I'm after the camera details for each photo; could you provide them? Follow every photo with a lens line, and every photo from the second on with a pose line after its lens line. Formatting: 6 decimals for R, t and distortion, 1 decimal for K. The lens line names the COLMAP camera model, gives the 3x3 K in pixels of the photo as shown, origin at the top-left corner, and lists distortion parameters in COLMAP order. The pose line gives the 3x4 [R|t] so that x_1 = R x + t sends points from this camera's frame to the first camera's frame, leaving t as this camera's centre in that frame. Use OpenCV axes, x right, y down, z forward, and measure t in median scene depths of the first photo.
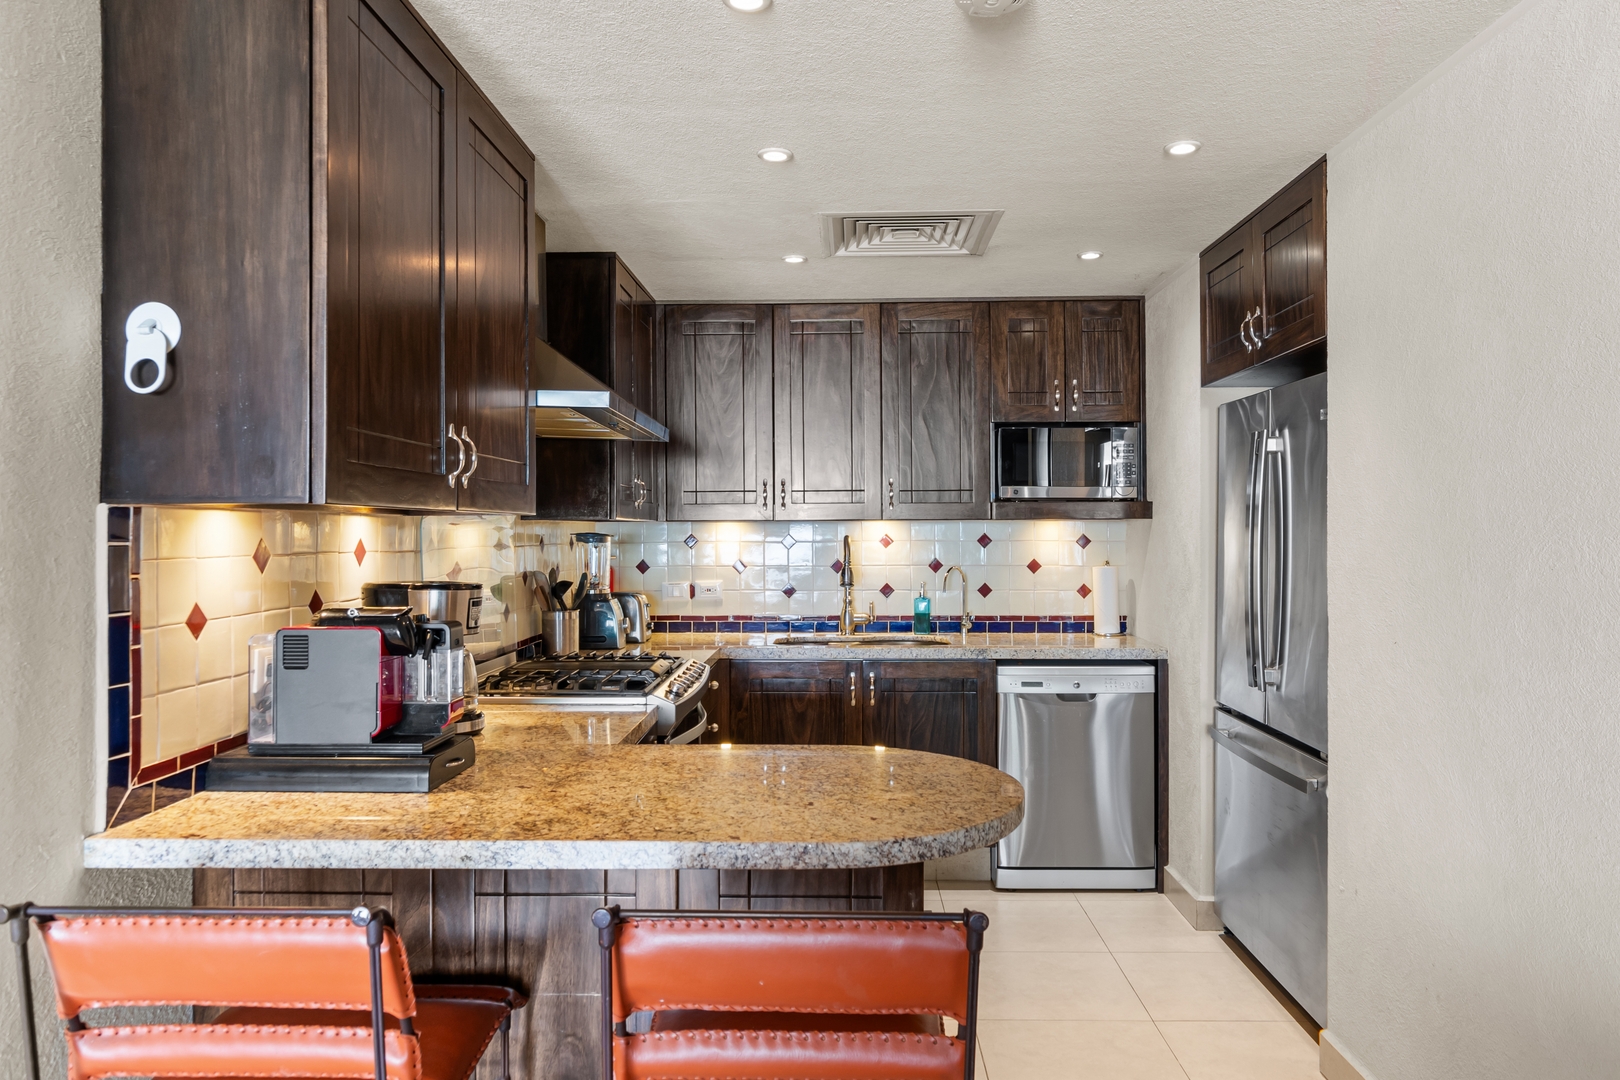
lens RADIAL K [[1111.5, 0, 809.6], [0, 1111.5, 532.8], [0, 0, 1]] dist [-0.002550, 0.002847]
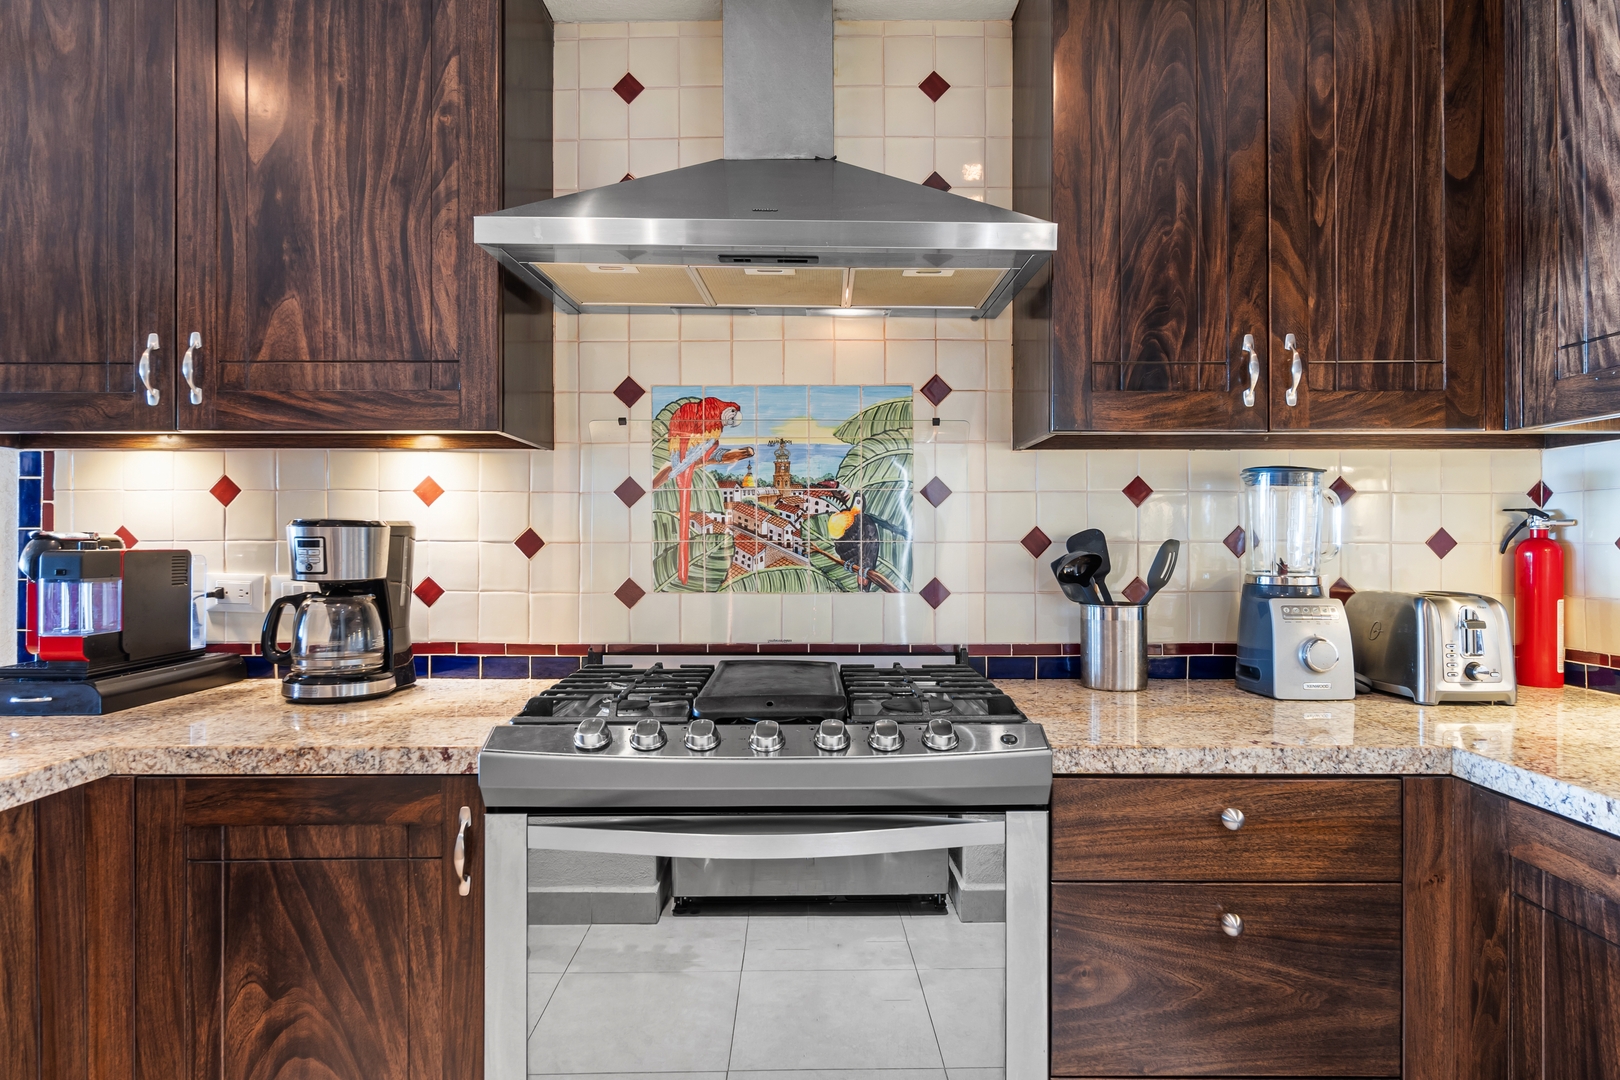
lens RADIAL K [[889.2, 0, 809.7], [0, 889.2, 540.5], [0, 0, 1]] dist [-0.020729, -0.000421]
pose [[0.038607, 0.000925, -0.999254, 0.221267], [-0.000794, 0.999999, 0.000895, 0.037006], [0.999254, 0.000758, 0.038607, 0.832296]]
